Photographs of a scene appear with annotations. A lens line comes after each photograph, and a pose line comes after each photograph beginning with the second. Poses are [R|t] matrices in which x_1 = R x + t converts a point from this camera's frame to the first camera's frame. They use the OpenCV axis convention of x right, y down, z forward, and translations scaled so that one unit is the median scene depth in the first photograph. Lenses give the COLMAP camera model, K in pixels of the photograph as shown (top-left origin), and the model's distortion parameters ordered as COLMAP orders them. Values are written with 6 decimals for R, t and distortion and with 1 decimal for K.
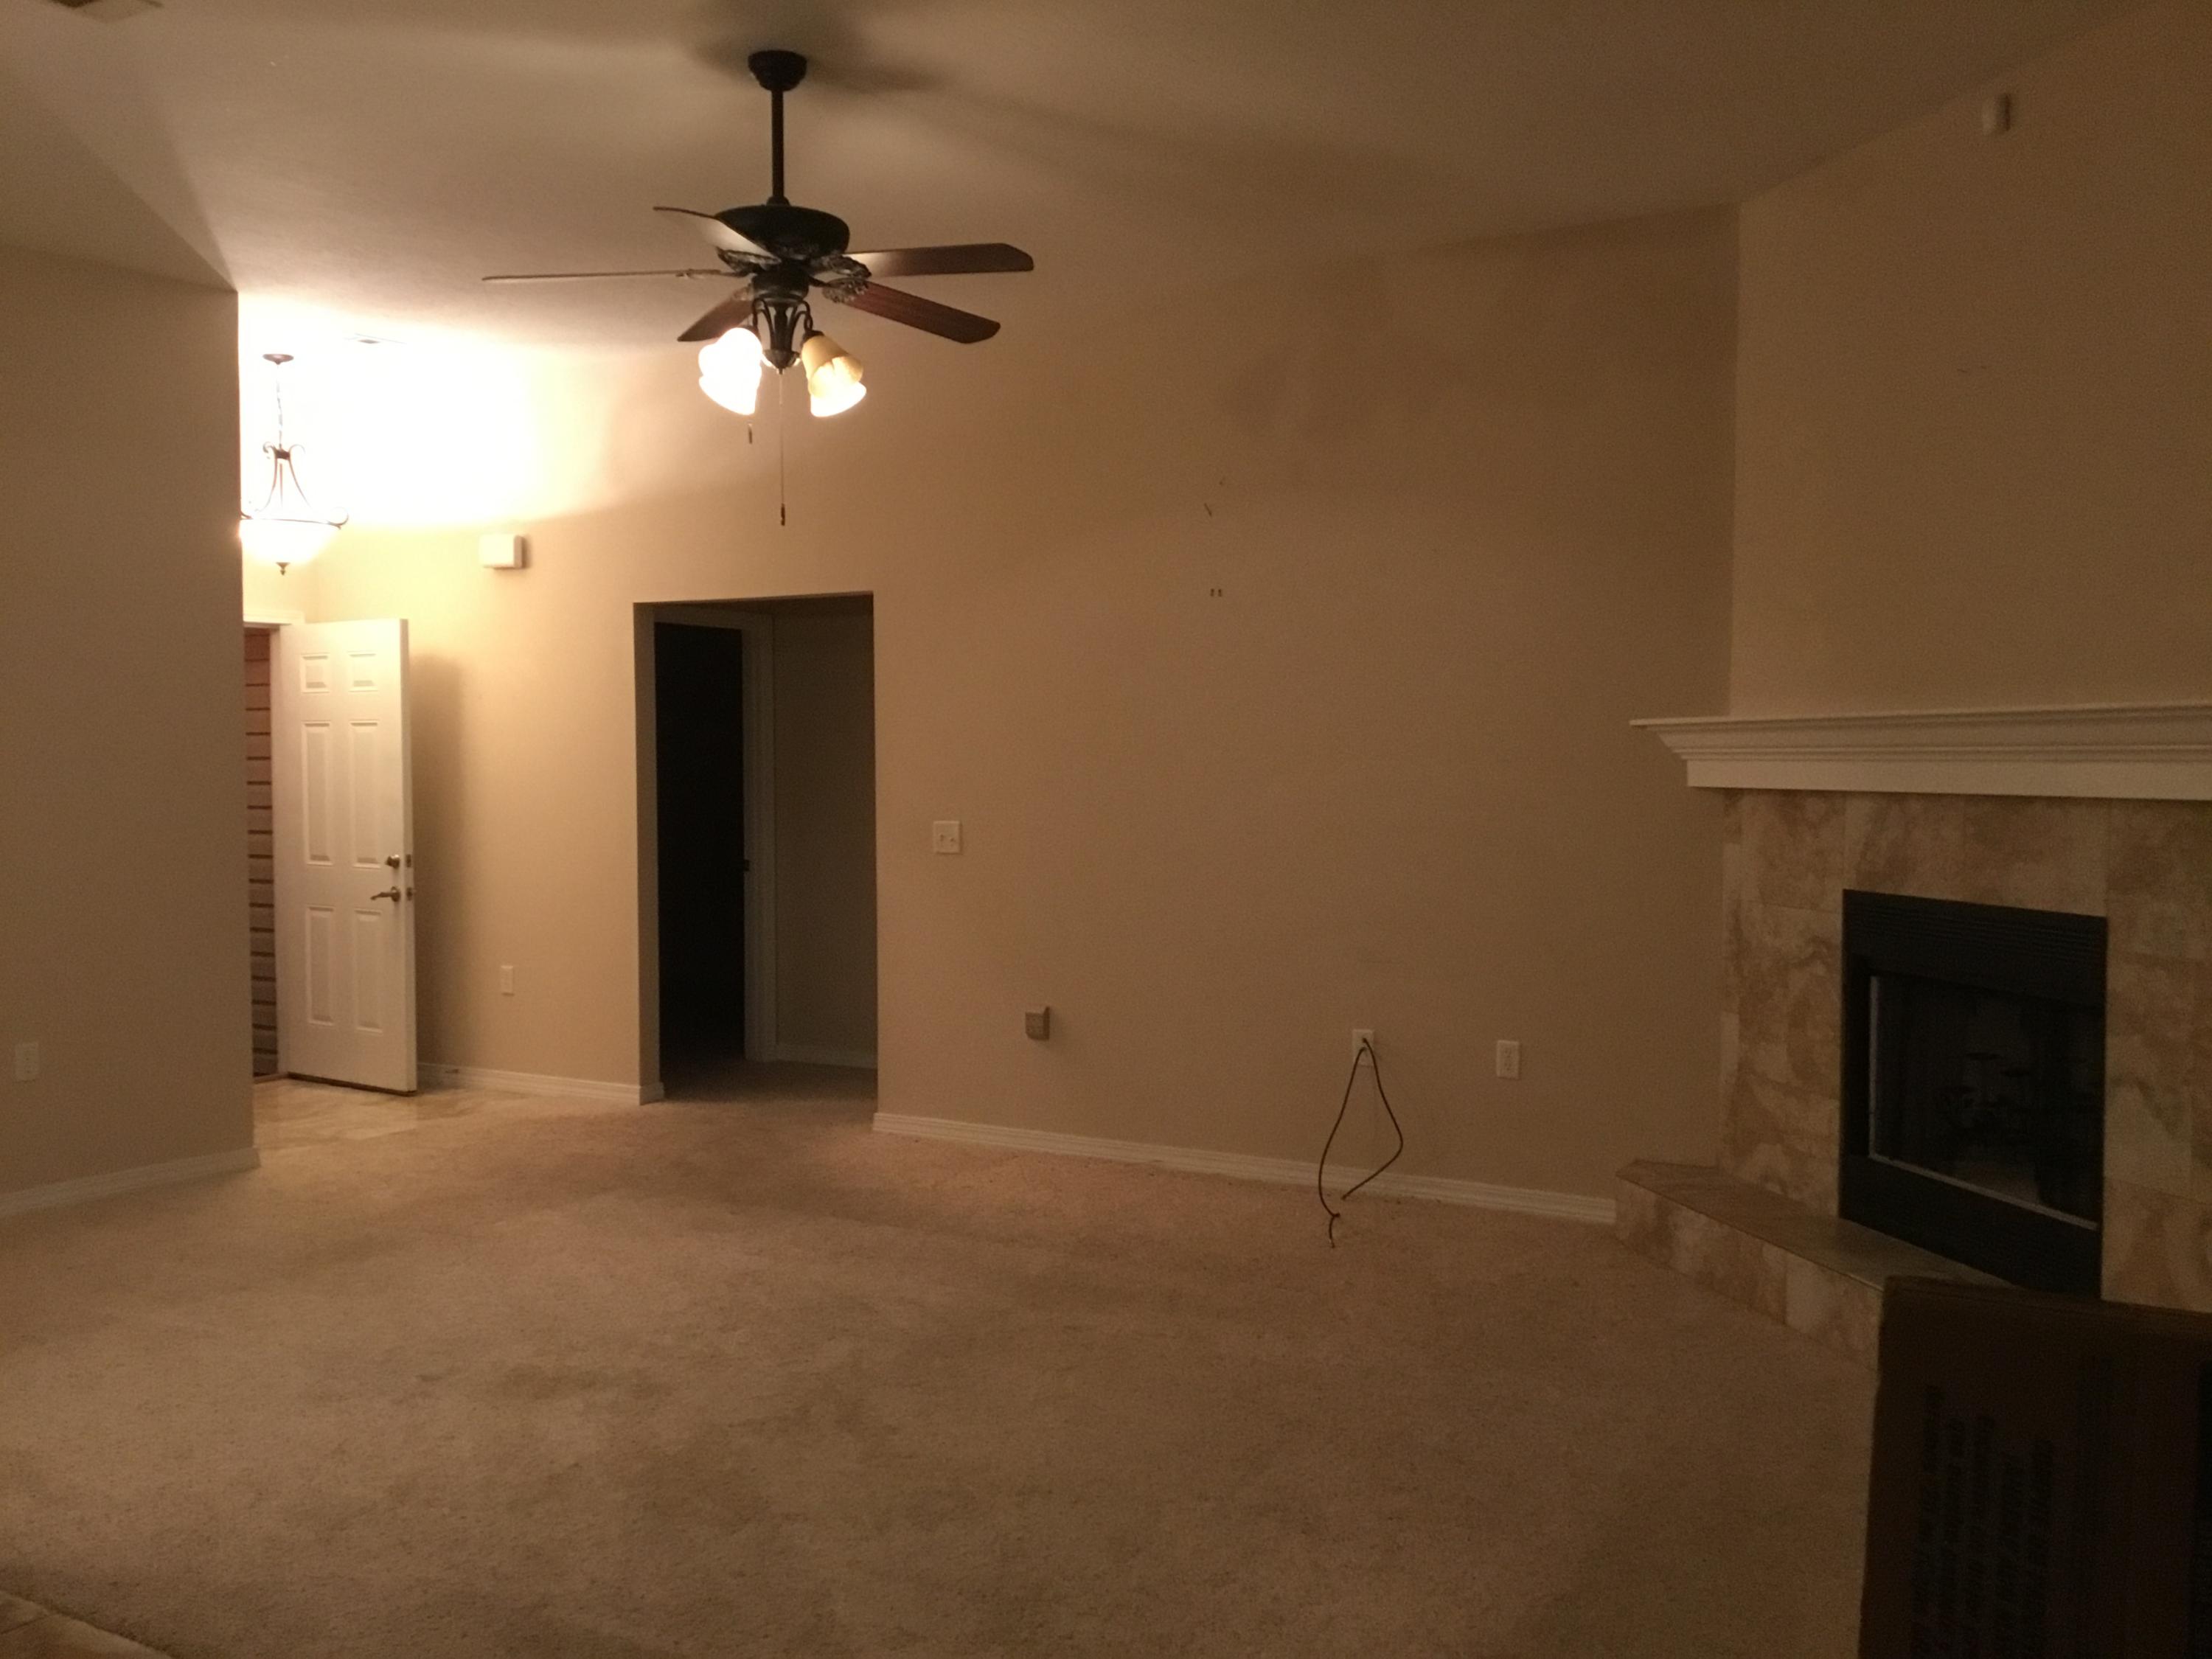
lens RADIAL K [[1962.8, 0, 1104.6], [0, 1962.8, 822.3], [0, 0, 1]] dist [0.096491, -0.159604]
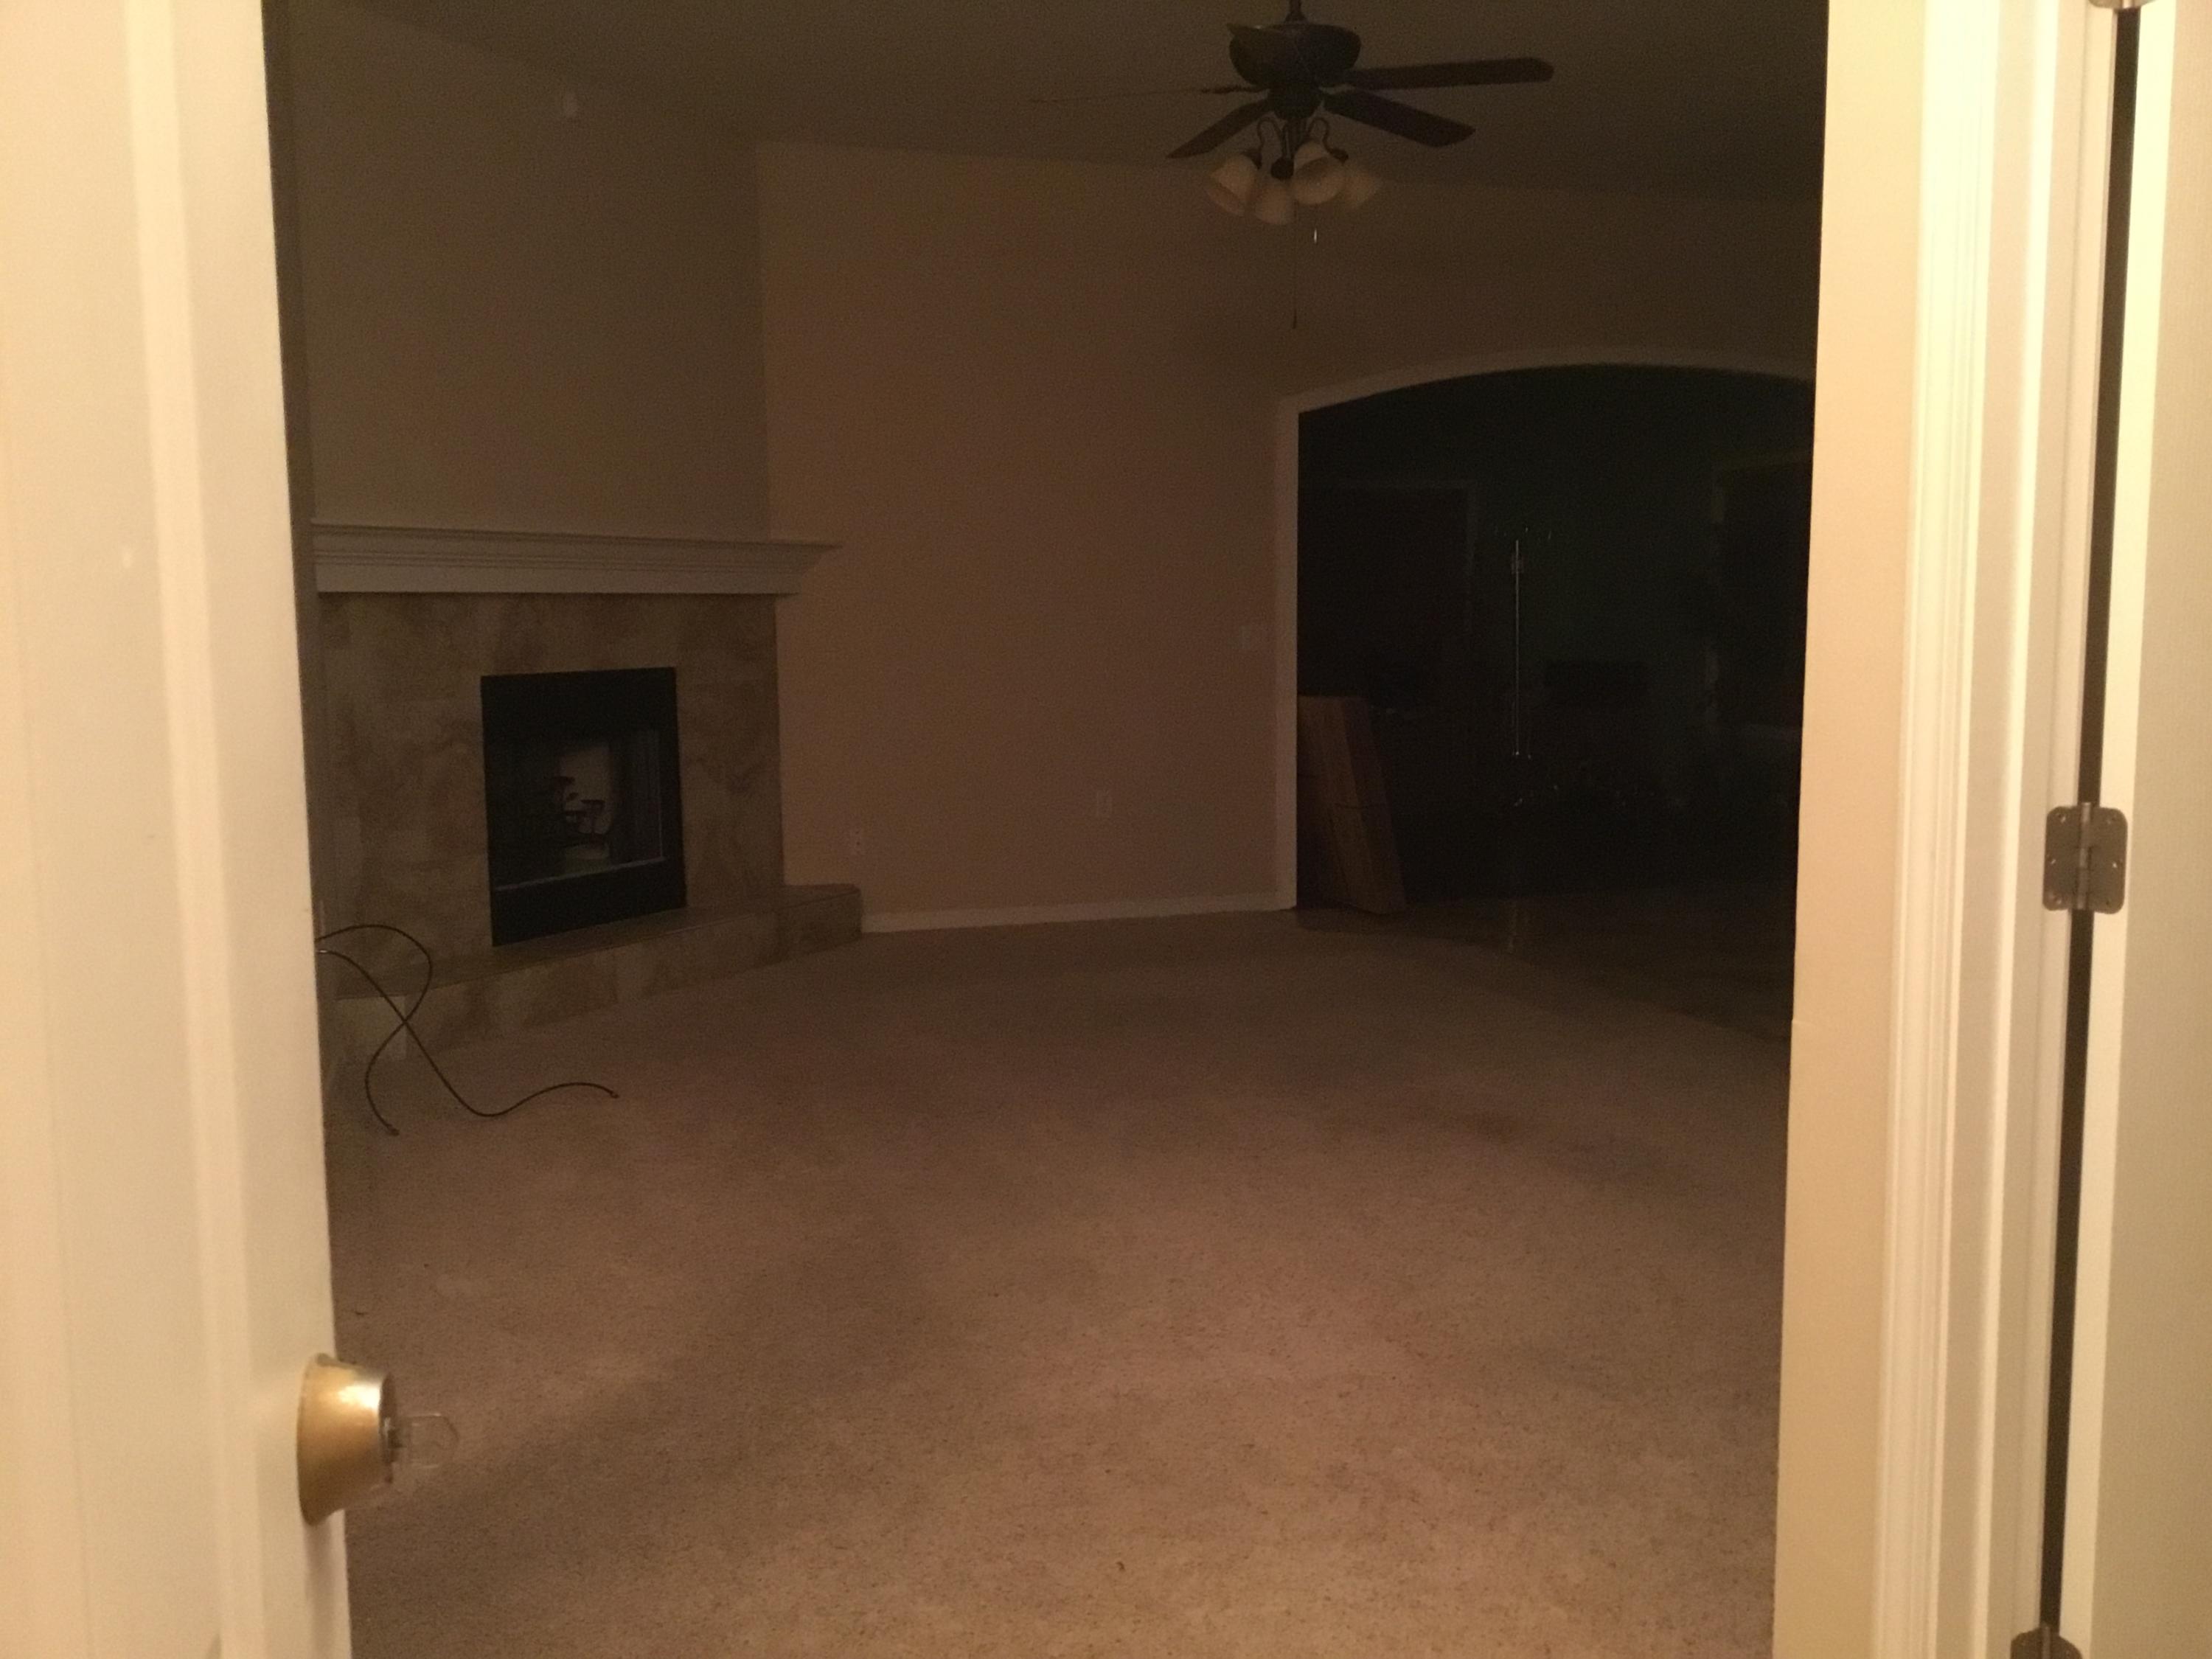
lens RADIAL K [[1962.8, 0, 1105.4], [0, 1962.8, 834.2], [0, 0, 1]] dist [0.096491, -0.159604]
pose [[-0.759414, -0.070807, 0.646743, -0.705780], [0.028983, 0.989392, 0.142353, -0.031544], [-0.649962, 0.126849, -0.749306, 1.688451]]
